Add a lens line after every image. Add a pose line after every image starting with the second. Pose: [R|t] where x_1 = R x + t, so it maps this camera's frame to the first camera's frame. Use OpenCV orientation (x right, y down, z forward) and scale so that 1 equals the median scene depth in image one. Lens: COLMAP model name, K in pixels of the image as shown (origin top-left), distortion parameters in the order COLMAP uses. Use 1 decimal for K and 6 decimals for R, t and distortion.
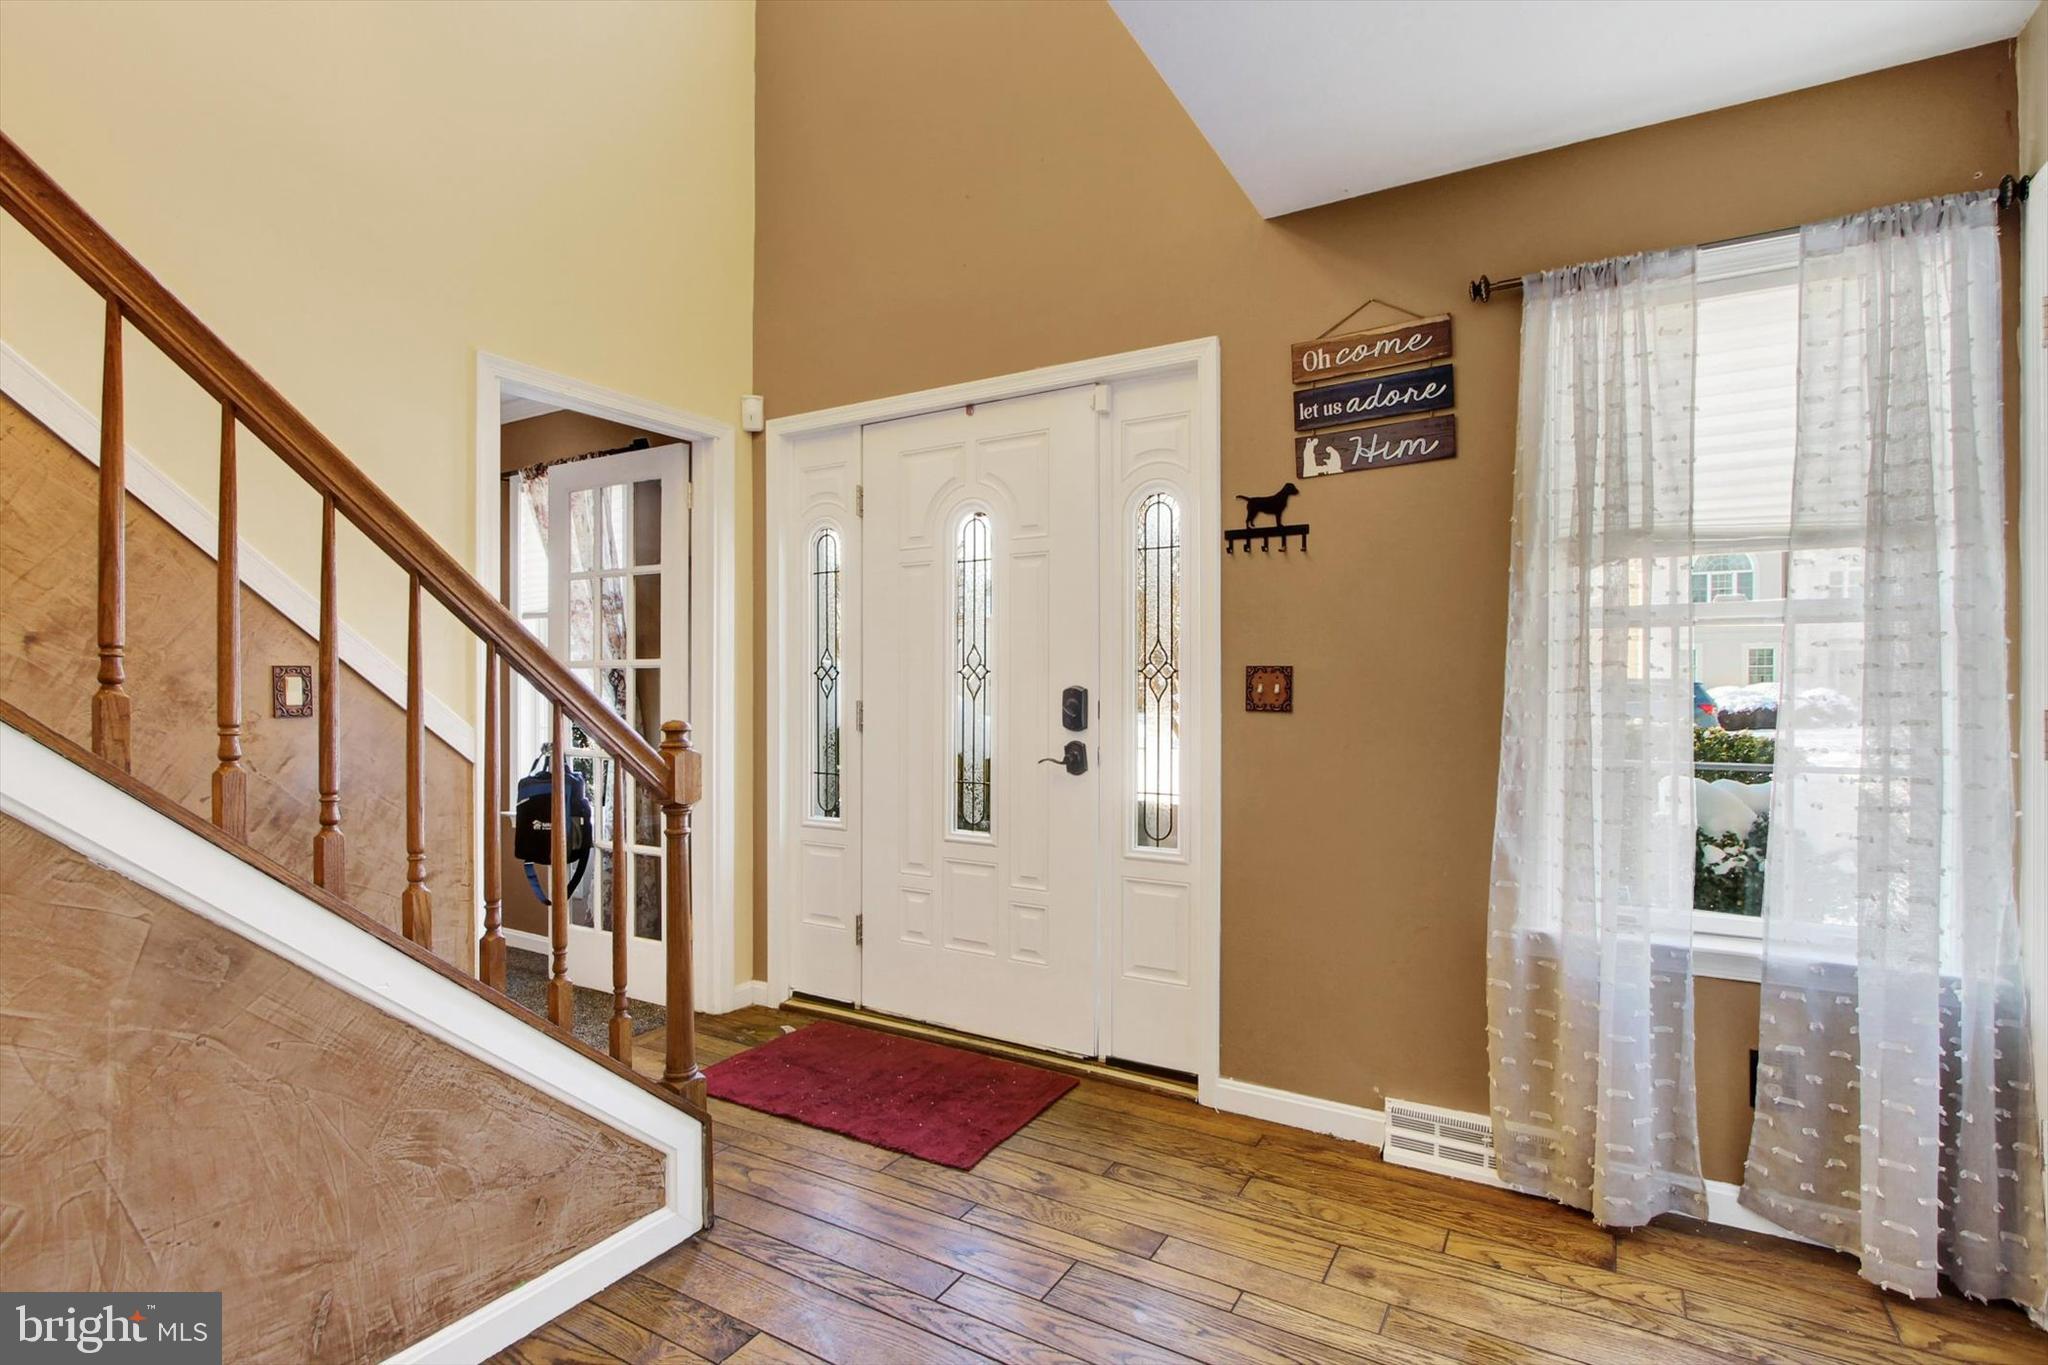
lens RADIAL K [[989.6, 0, 1028.8], [0, 989.6, 687.0], [0, 0, 1]] dist [-0.009964, -0.000132]
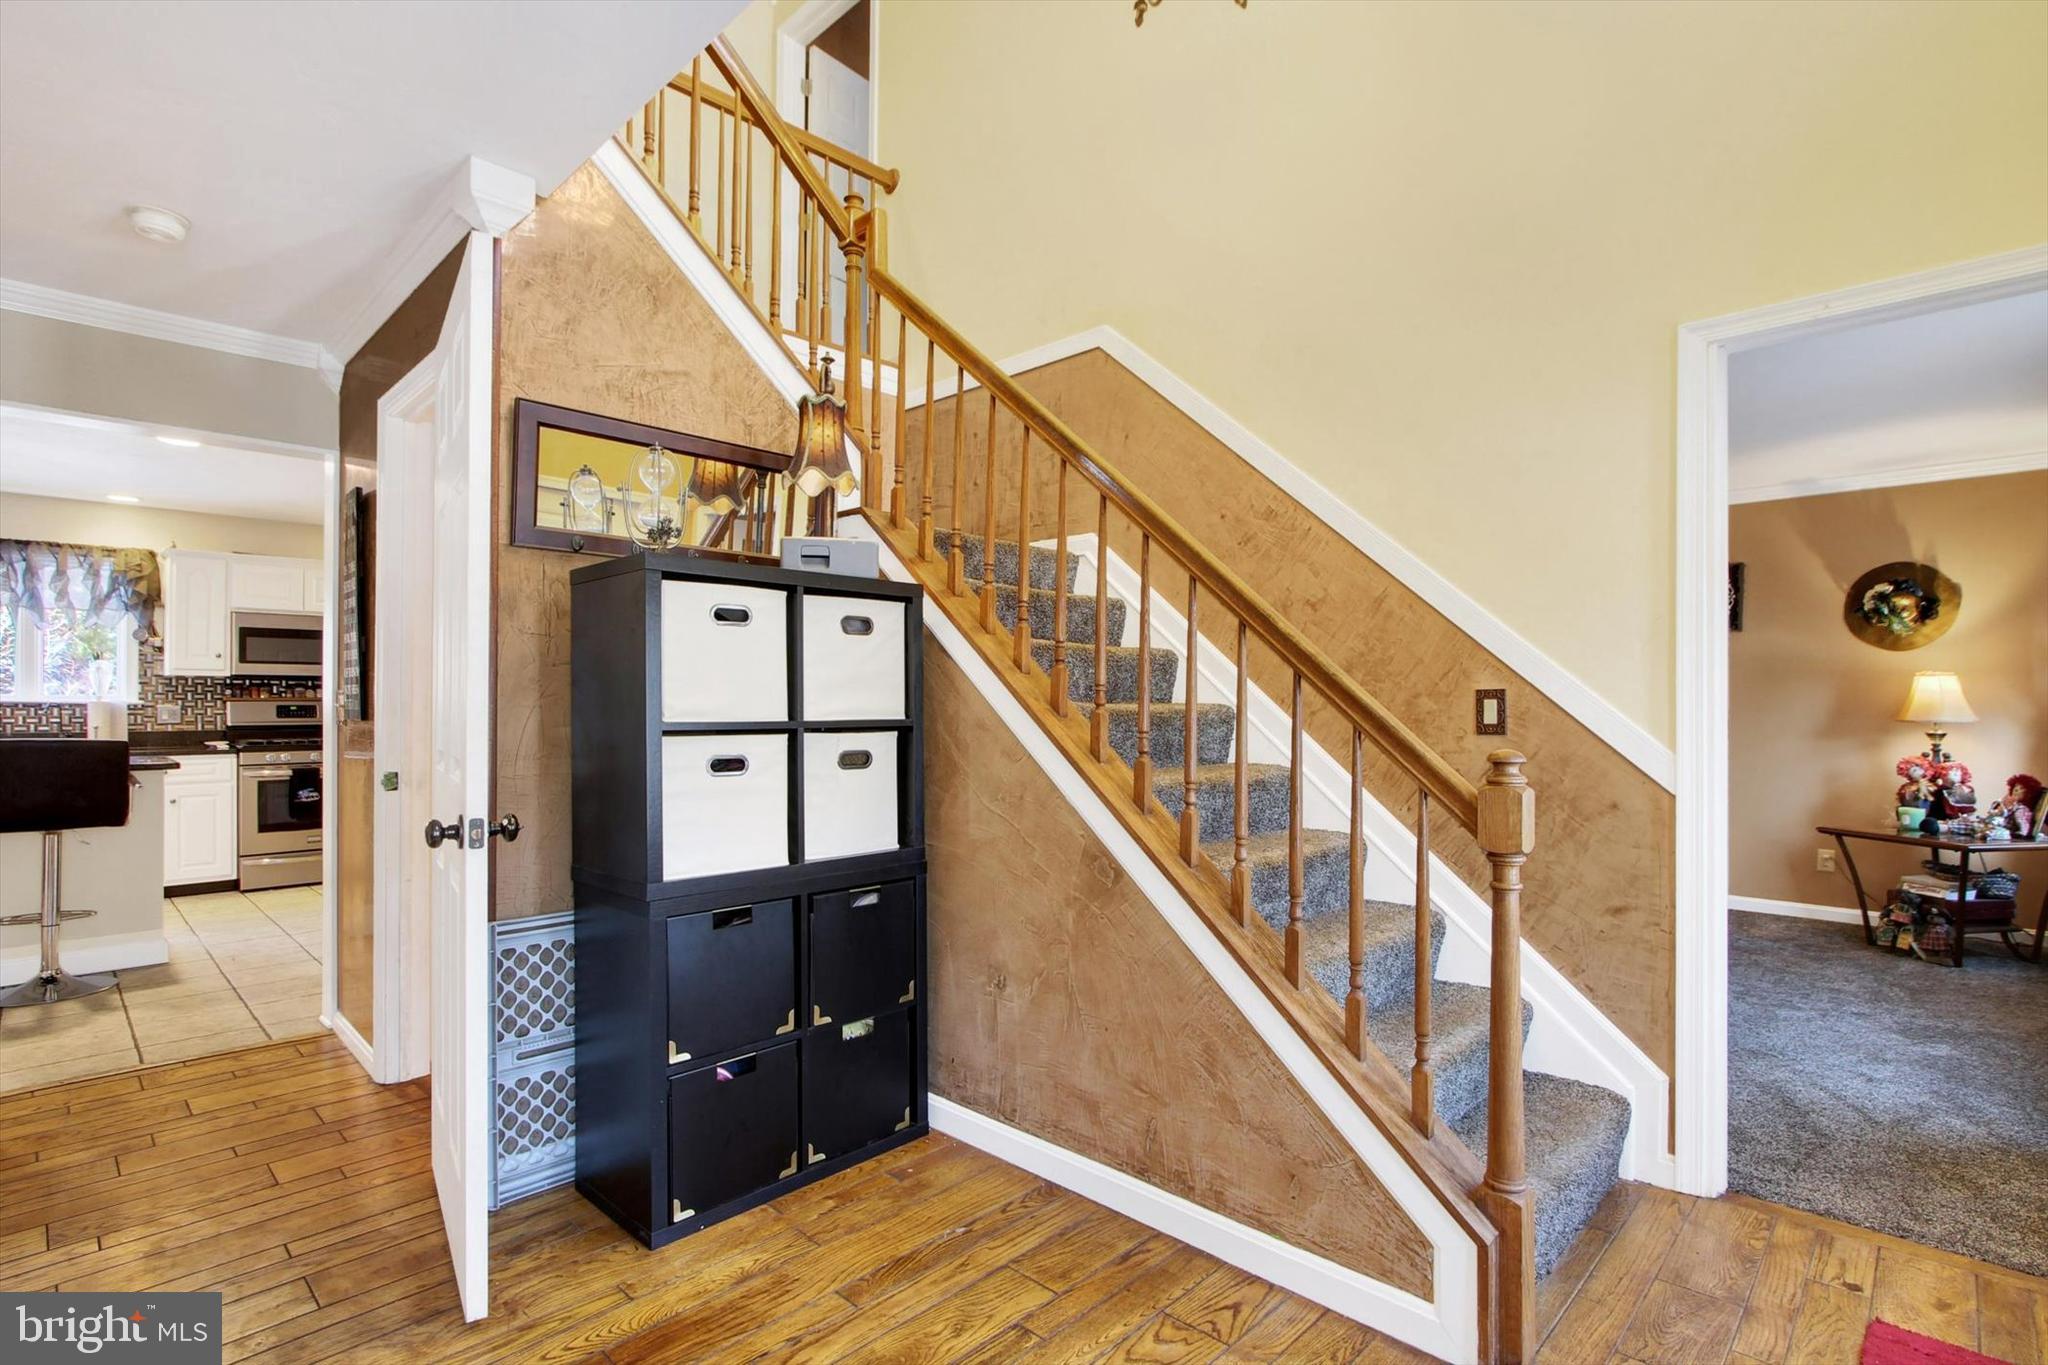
lens RADIAL K [[989.6, 0, 1028.2], [0, 989.6, 683.2], [0, 0, 1]] dist [-0.009964, -0.000132]
pose [[-0.241491, -0.007158, -0.970377, 0.551799], [0.000502, 0.999972, -0.007501, -0.022843], [0.970403, -0.002299, -0.241480, 0.820514]]
